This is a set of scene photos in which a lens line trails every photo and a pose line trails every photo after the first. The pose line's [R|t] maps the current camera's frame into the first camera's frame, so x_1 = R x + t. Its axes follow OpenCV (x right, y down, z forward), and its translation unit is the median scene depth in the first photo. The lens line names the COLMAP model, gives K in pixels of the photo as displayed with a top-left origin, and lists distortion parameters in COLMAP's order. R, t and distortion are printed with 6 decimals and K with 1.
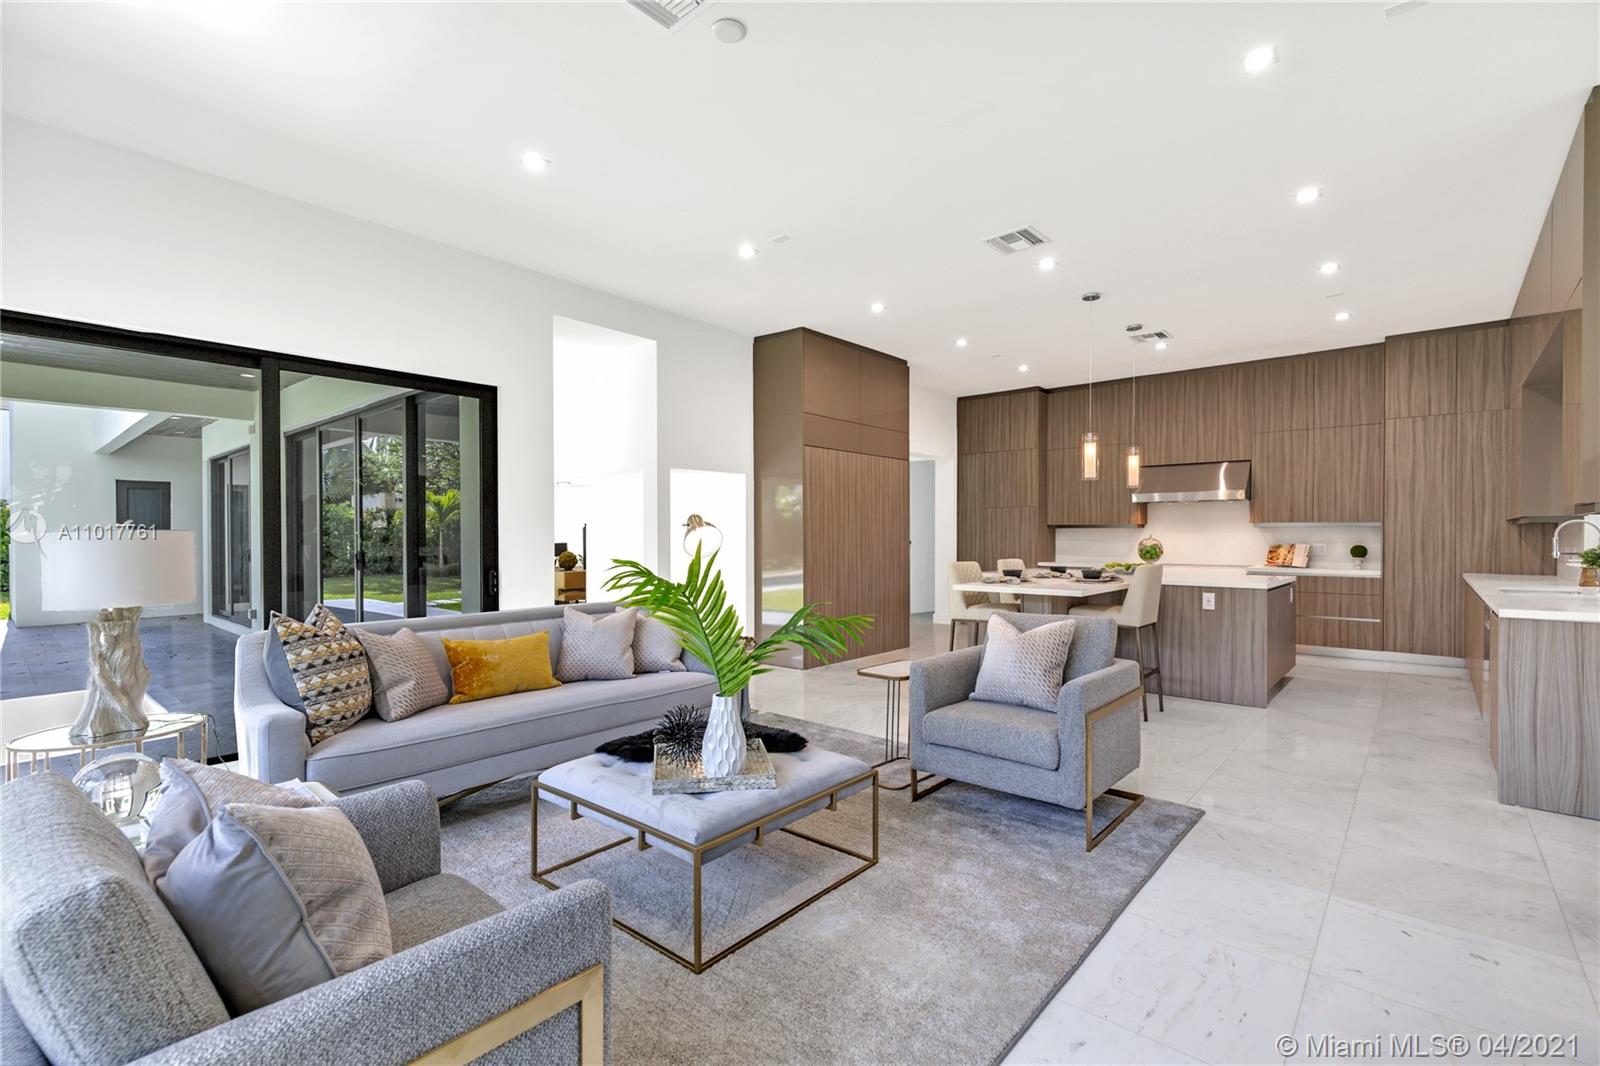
lens RADIAL K [[742.3, 0, 803.0], [0, 742.3, 543.6], [0, 0, 1]] dist [0.020452, -0.000193]
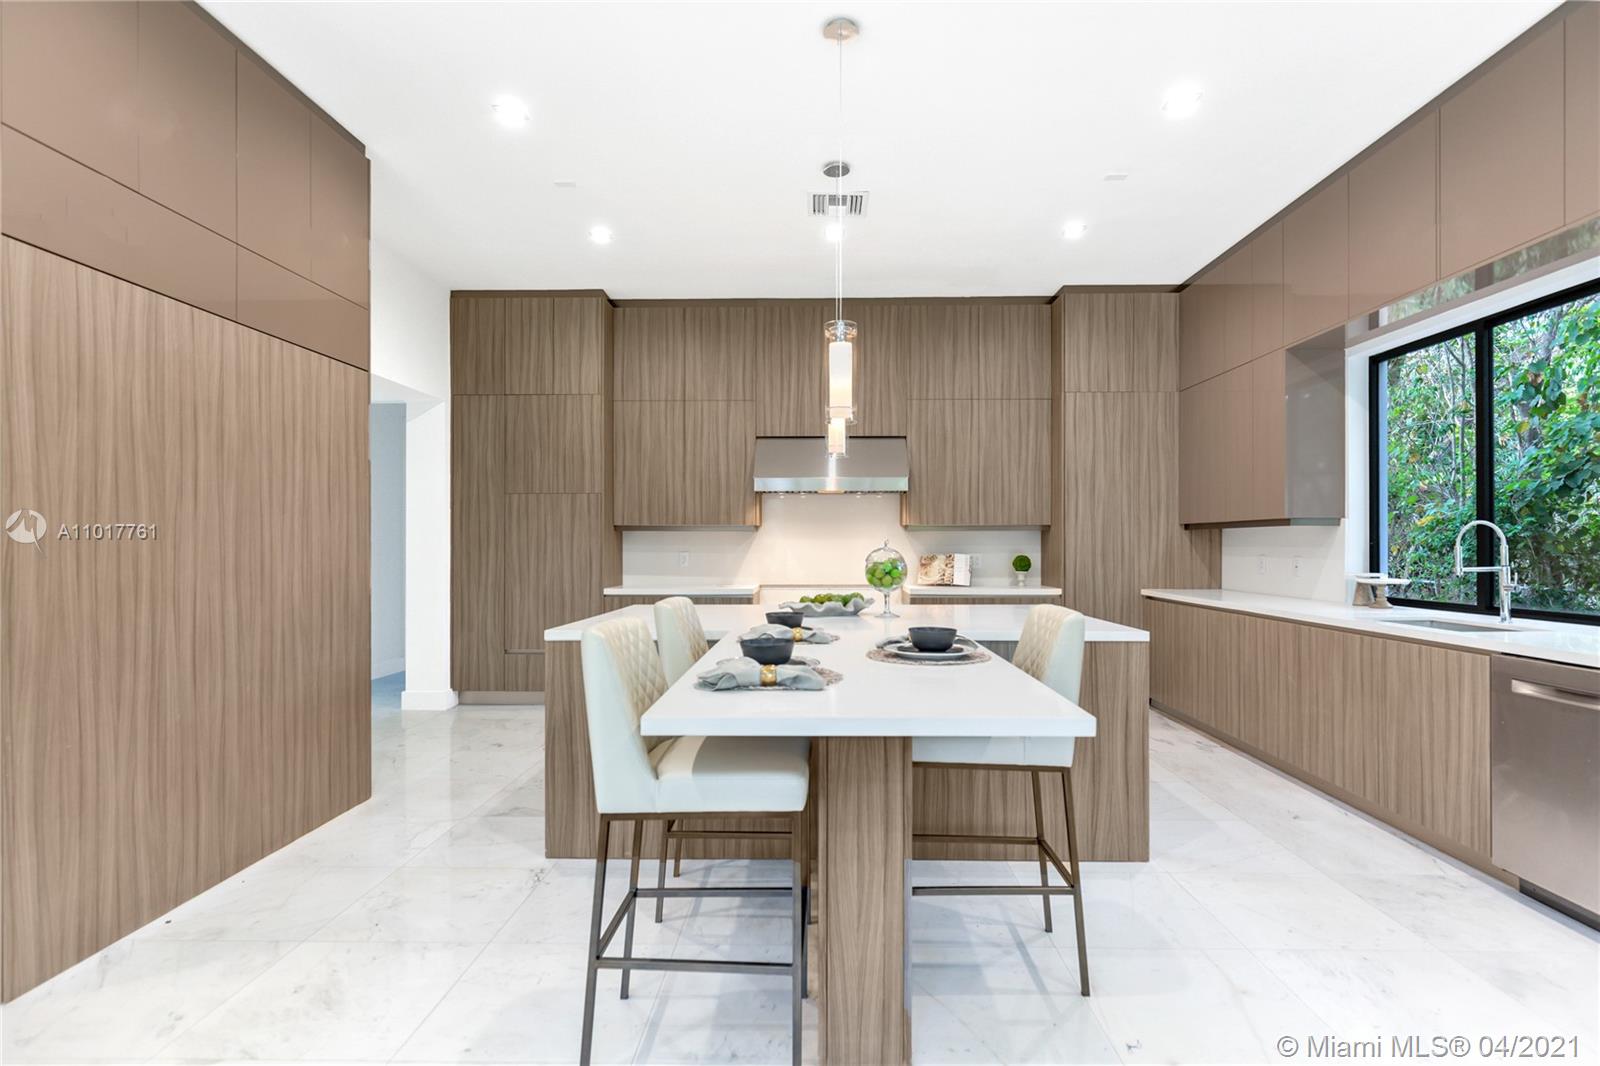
lens RADIAL K [[810.0, 0, 800.0], [0, 810.0, 533.0], [0, 0, 1]] dist [0.026273, 0.000023]
pose [[0.772608, 0.008240, 0.634830, 0.034718], [0.008839, 0.999679, -0.023733, -0.003062], [-0.634822, 0.023948, 0.772287, 0.496799]]
